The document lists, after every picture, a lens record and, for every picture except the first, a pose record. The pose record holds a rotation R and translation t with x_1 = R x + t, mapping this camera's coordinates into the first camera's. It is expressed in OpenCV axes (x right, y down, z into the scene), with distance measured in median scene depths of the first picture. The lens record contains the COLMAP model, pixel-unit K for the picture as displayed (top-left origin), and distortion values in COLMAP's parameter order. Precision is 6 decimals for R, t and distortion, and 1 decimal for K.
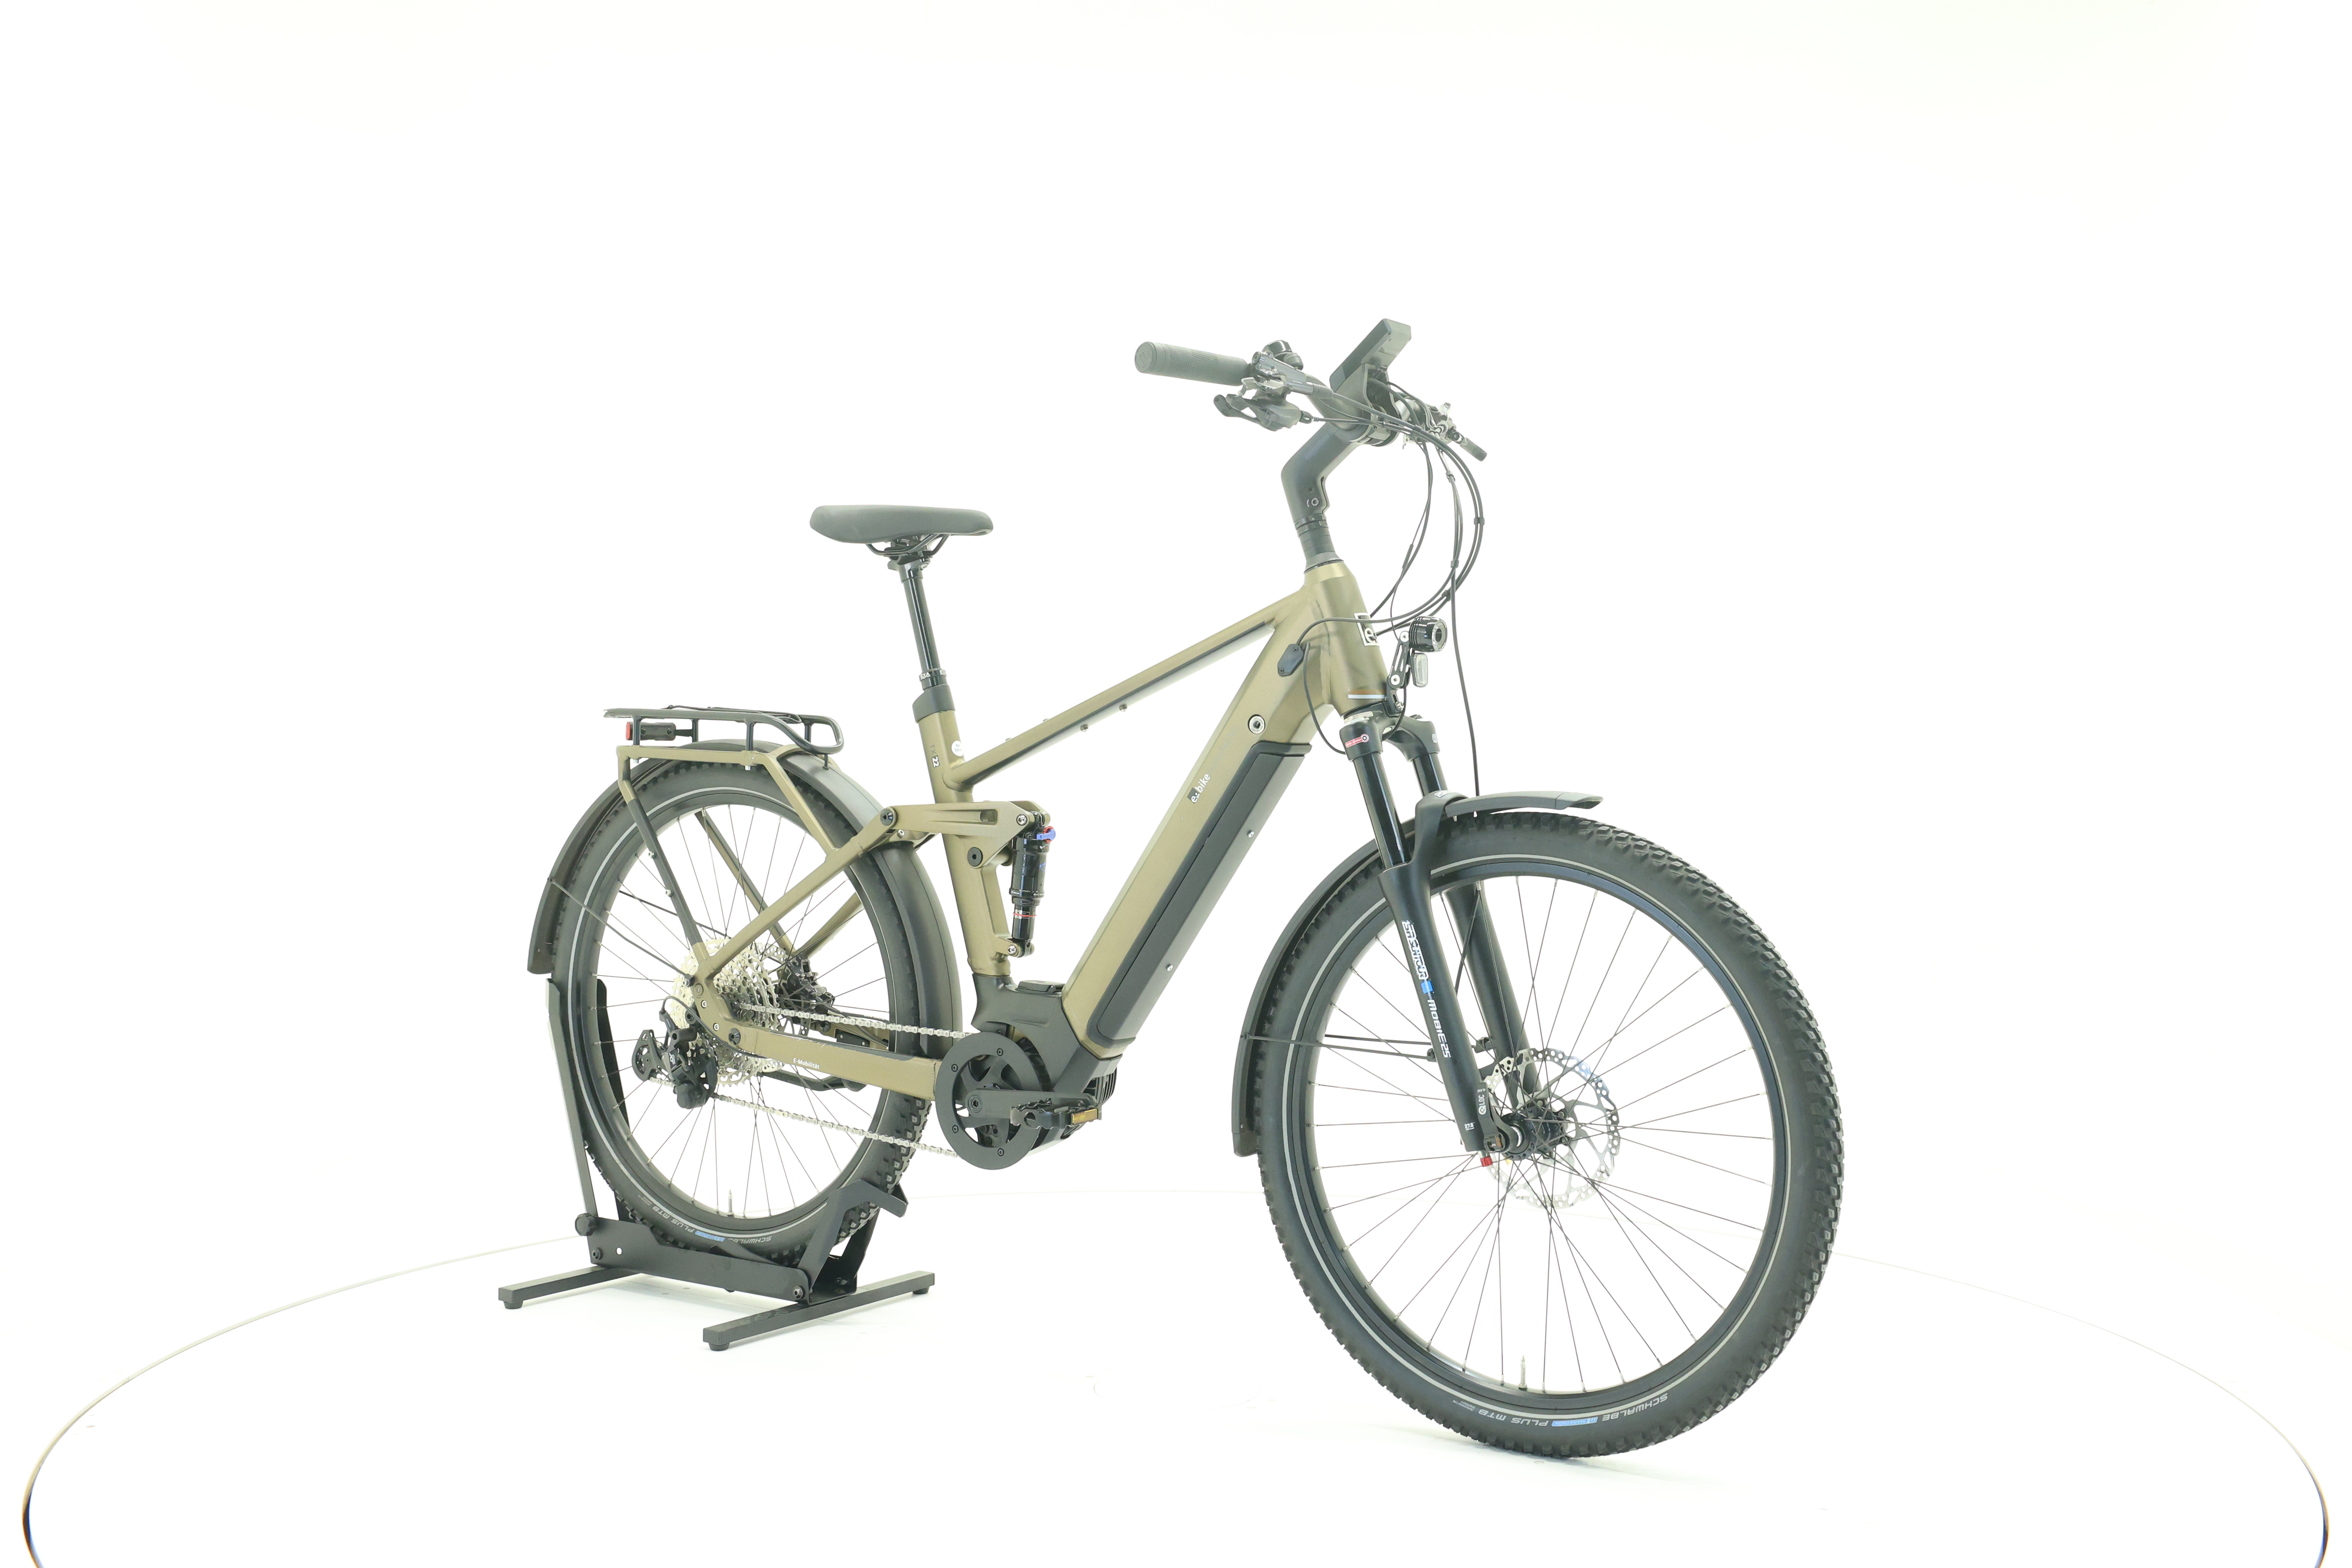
lens RADIAL K [[2476.1, 0, 1187.5], [0, 2476.1, 777.7], [0, 0, 1]] dist [0.007089, 0.000000]
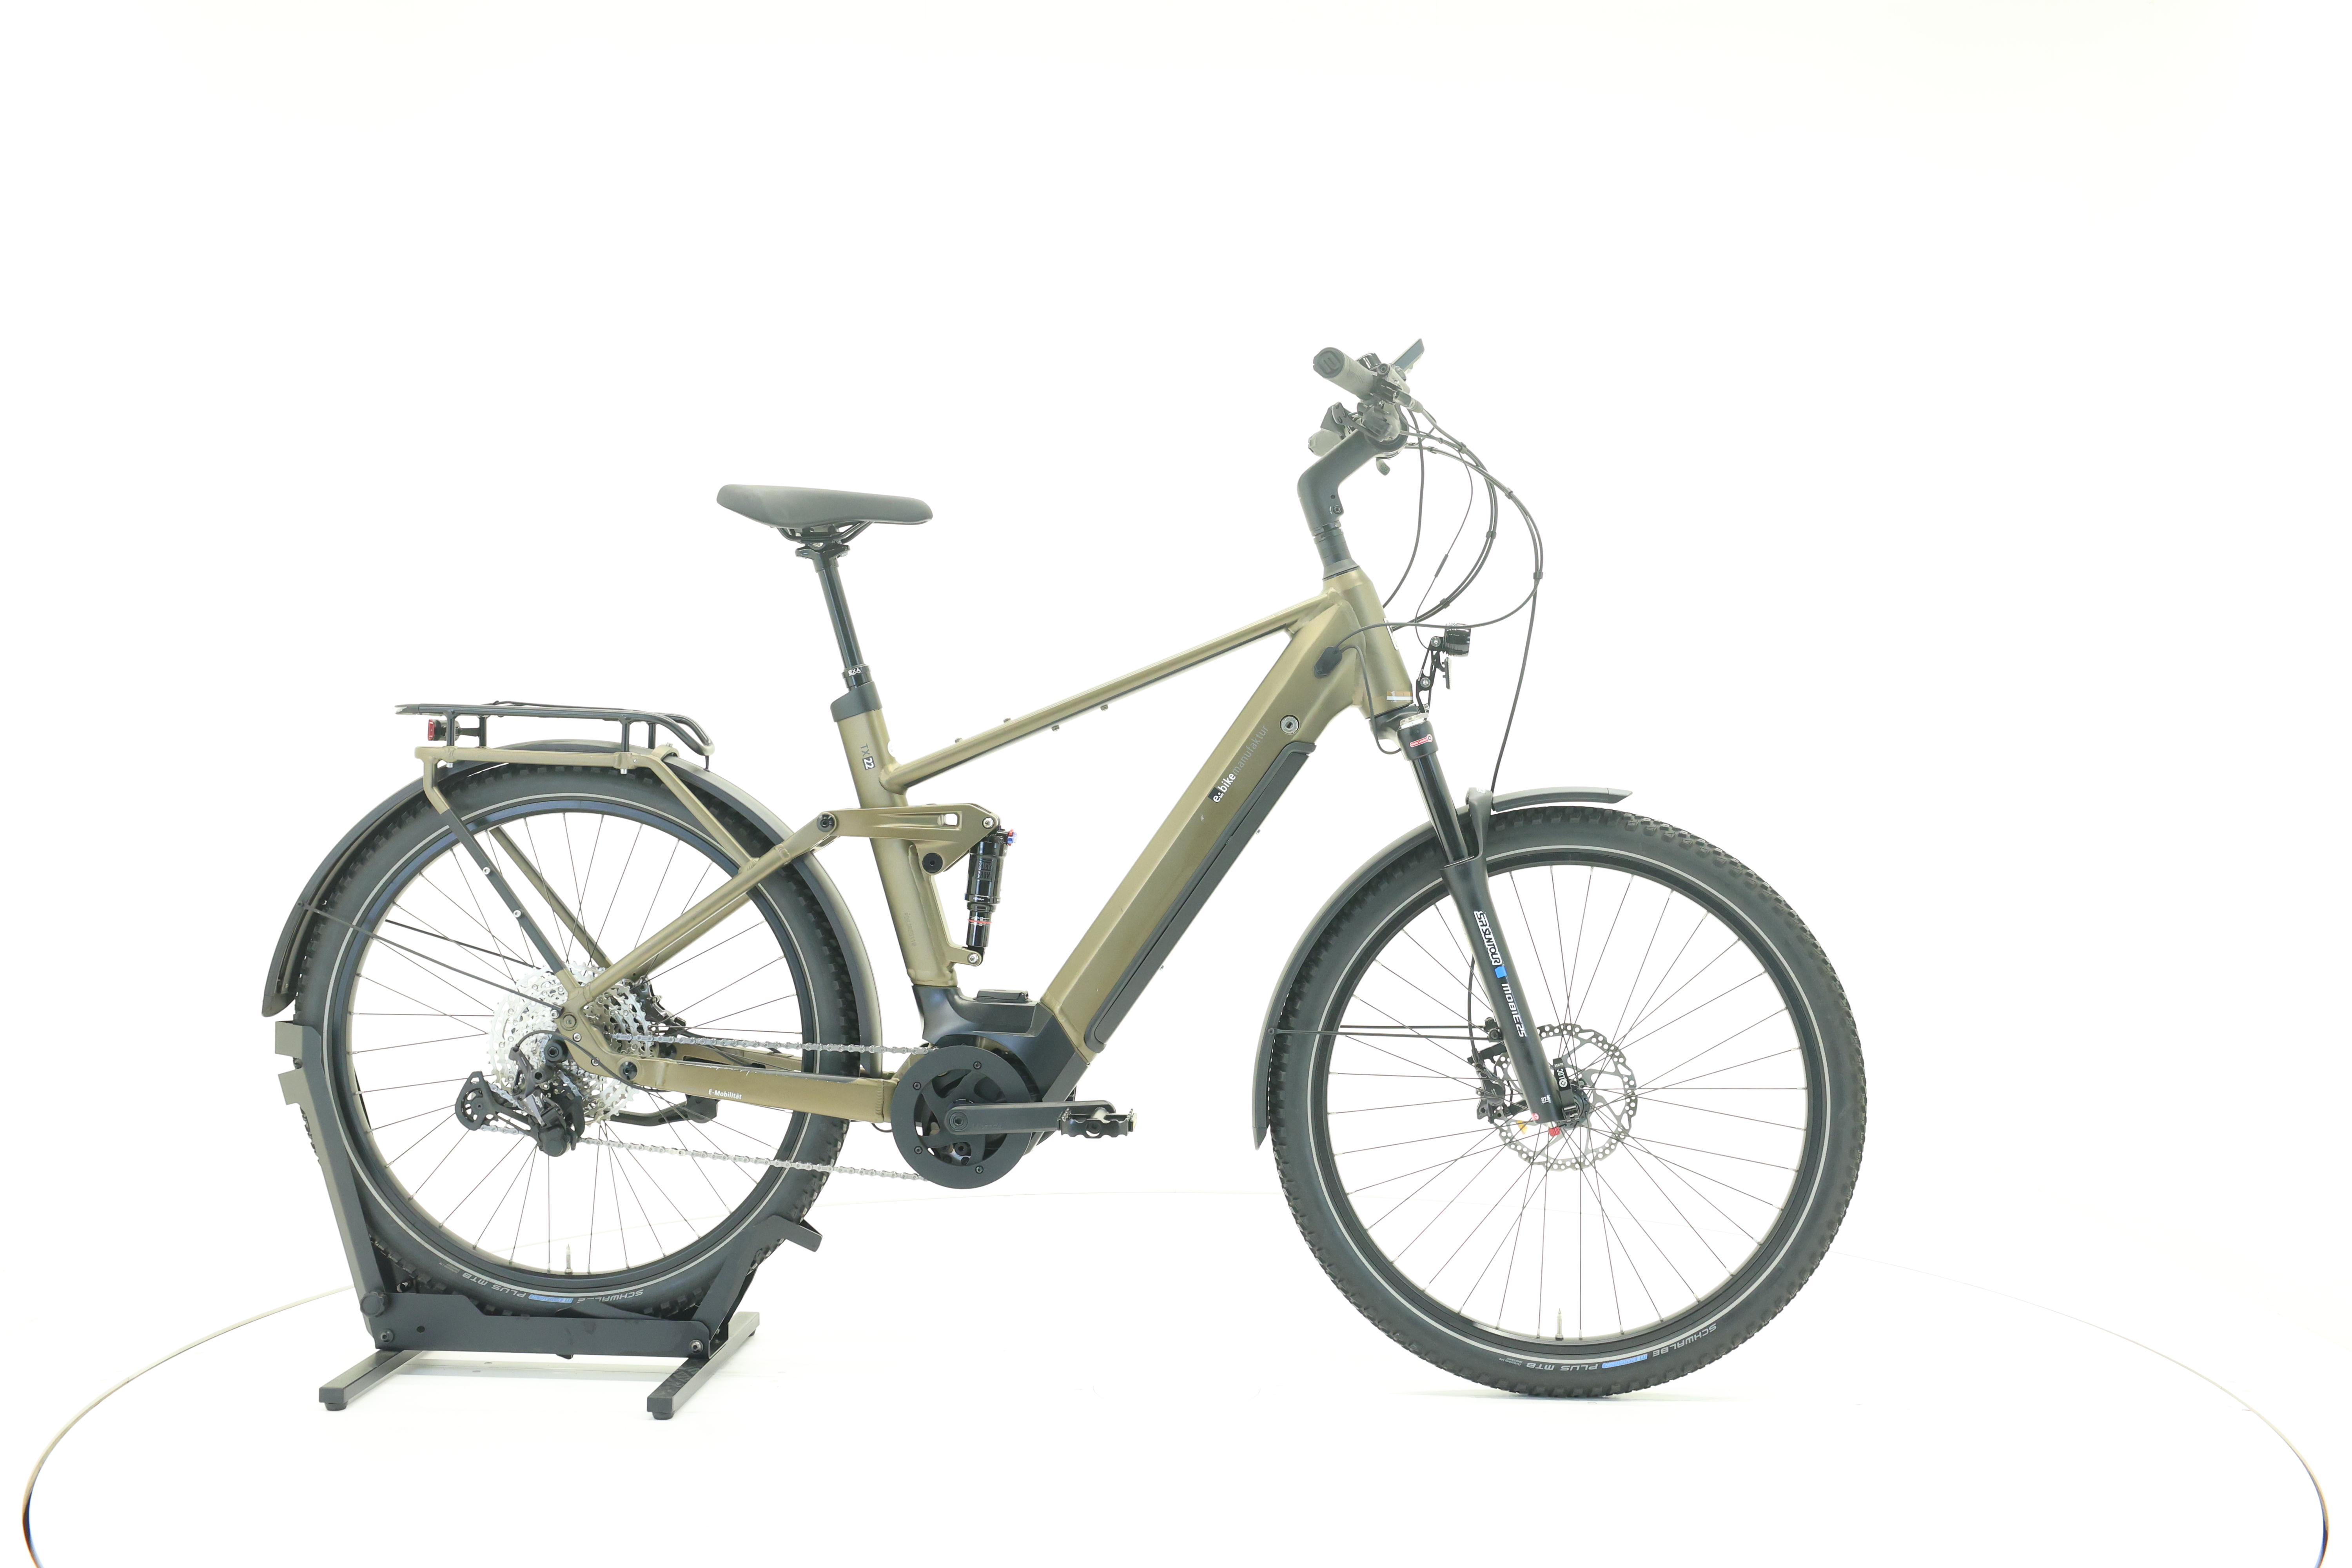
lens RADIAL K [[2476.1, 0, 1190.4], [0, 2476.1, 767.6], [0, 0, 1]] dist [0.007089, 0.000000]
pose [[0.864347, -0.008657, 0.502821, -0.473007], [0.008239, 0.999961, 0.003054, -0.006769], [-0.502828, 0.001503, 0.864385, 0.124009]]
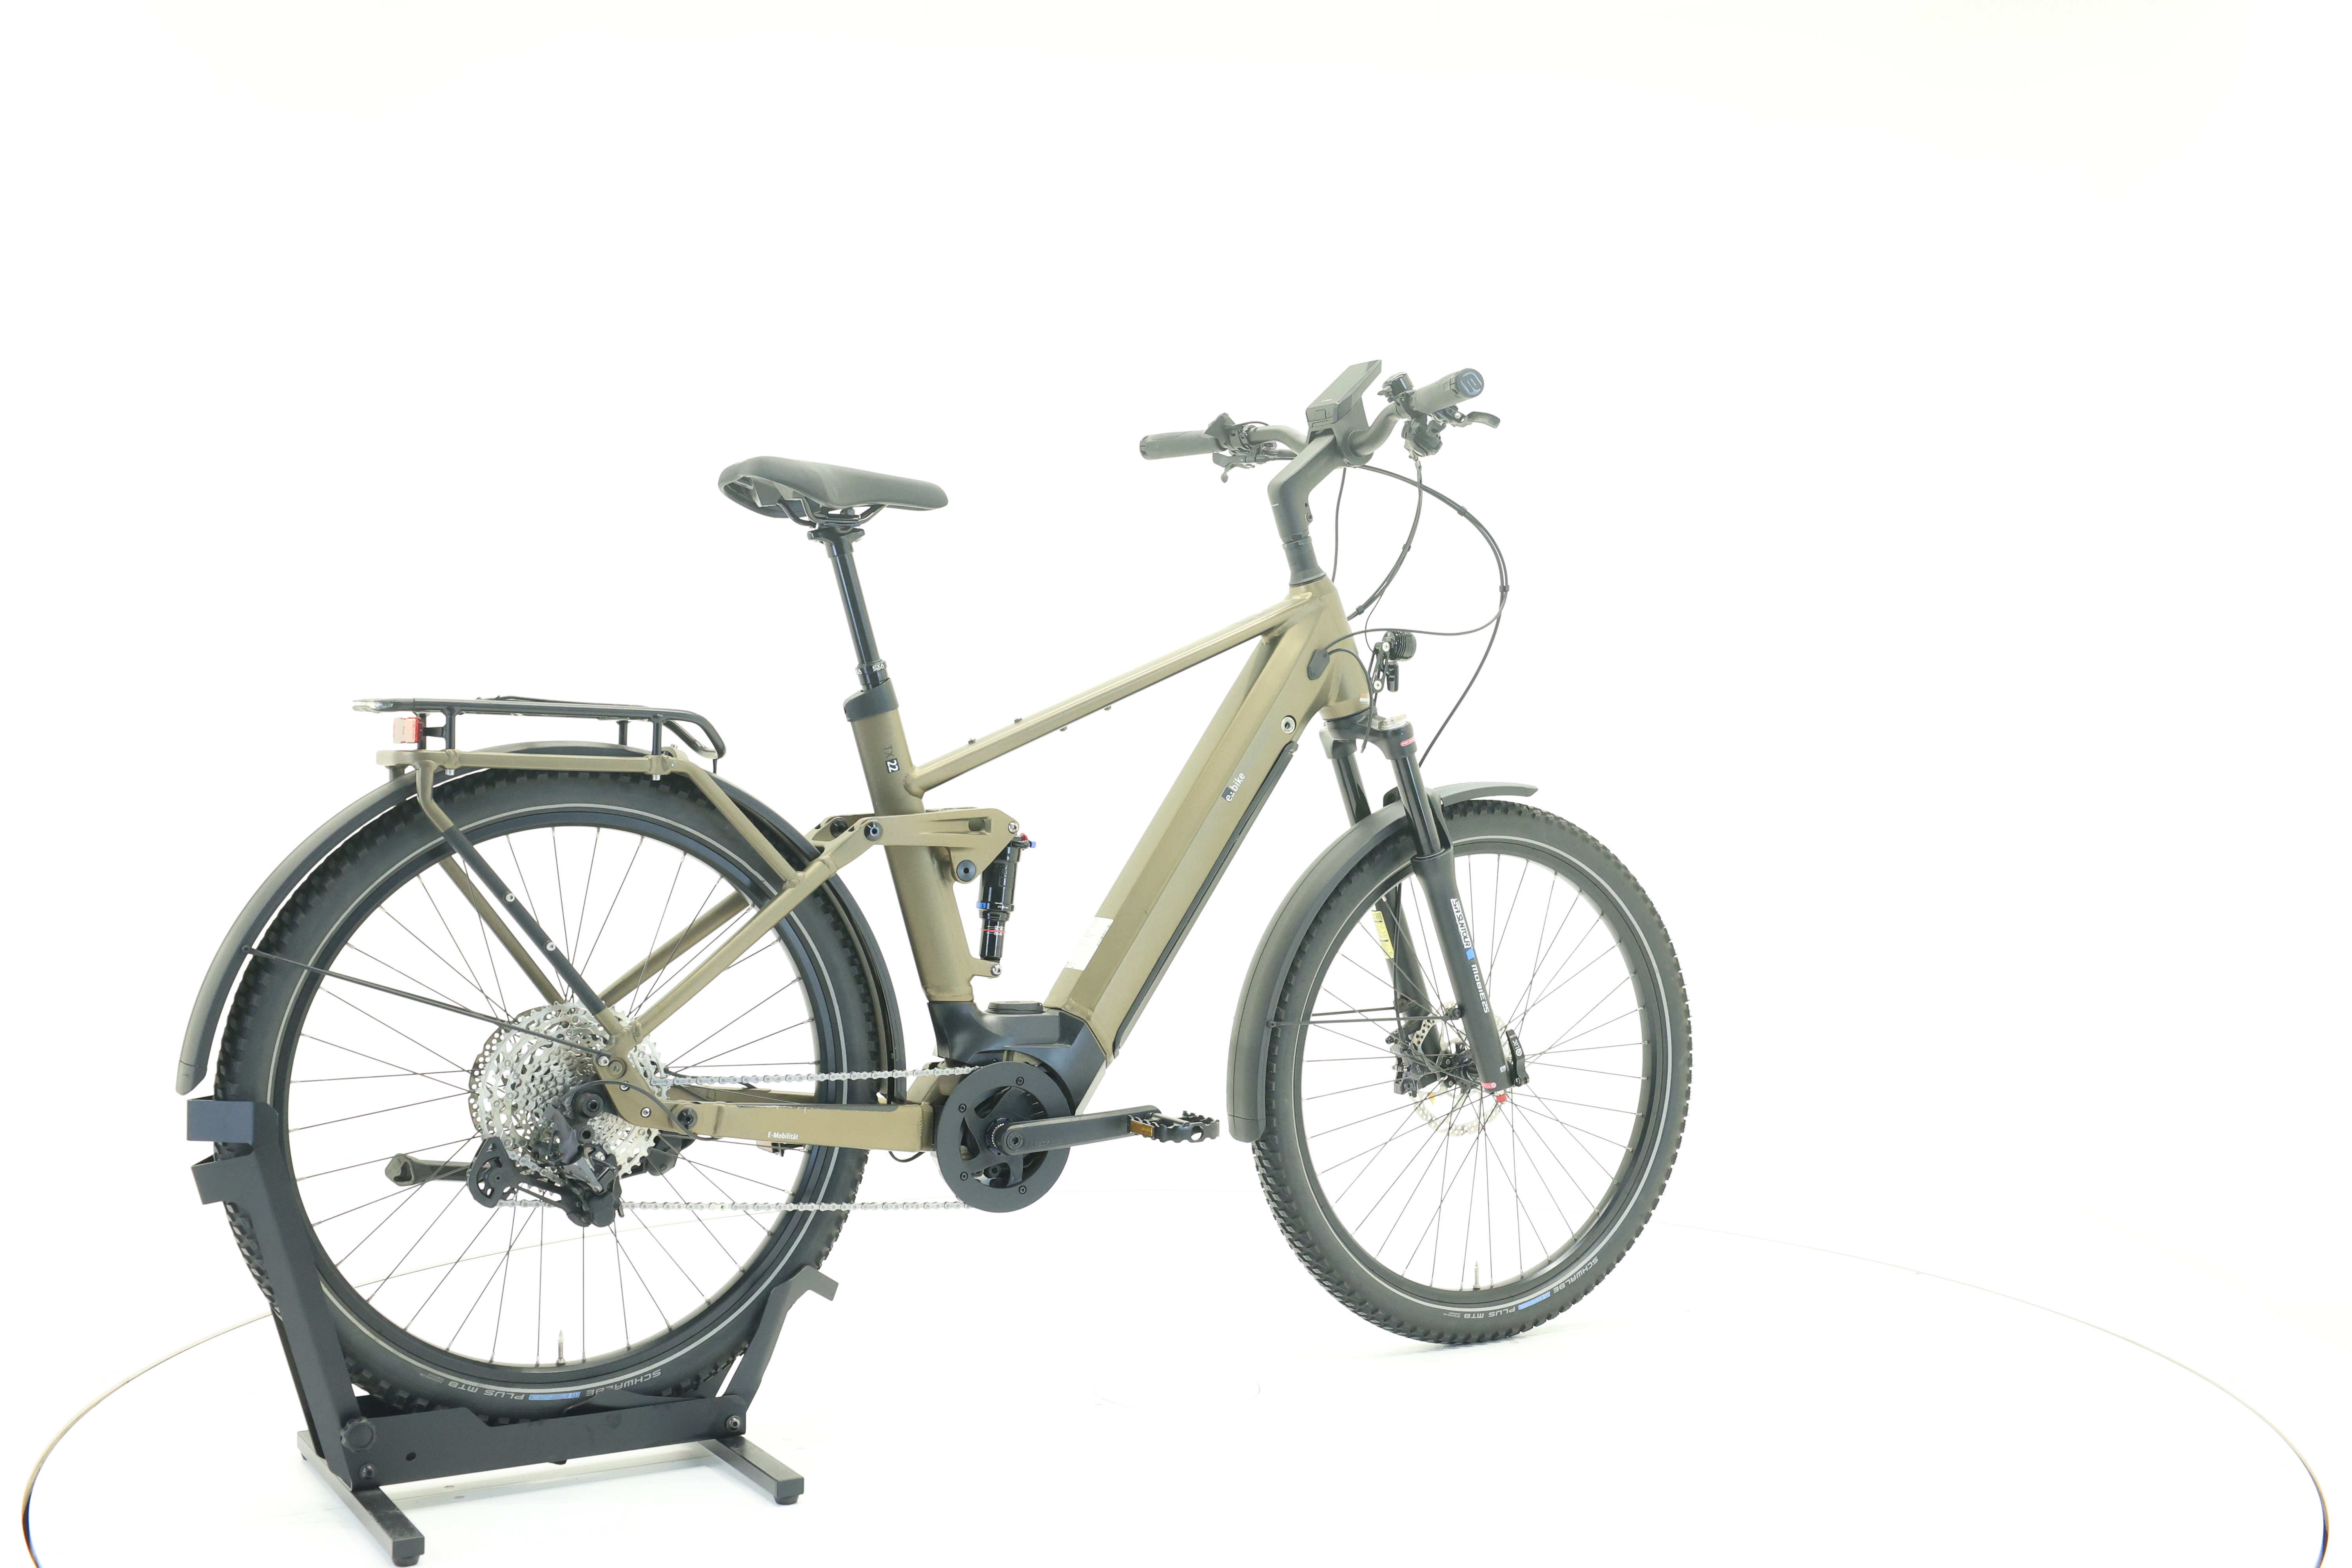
lens RADIAL K [[2476.1, 0, 1179.4], [0, 2476.1, 778.3], [0, 0, 1]] dist [0.007089, 0.000000]
pose [[0.424450, -0.017616, 0.905280, -0.855902], [0.014389, 0.999816, 0.012710, -0.011900], [-0.905337, 0.007631, 0.424625, 0.540089]]
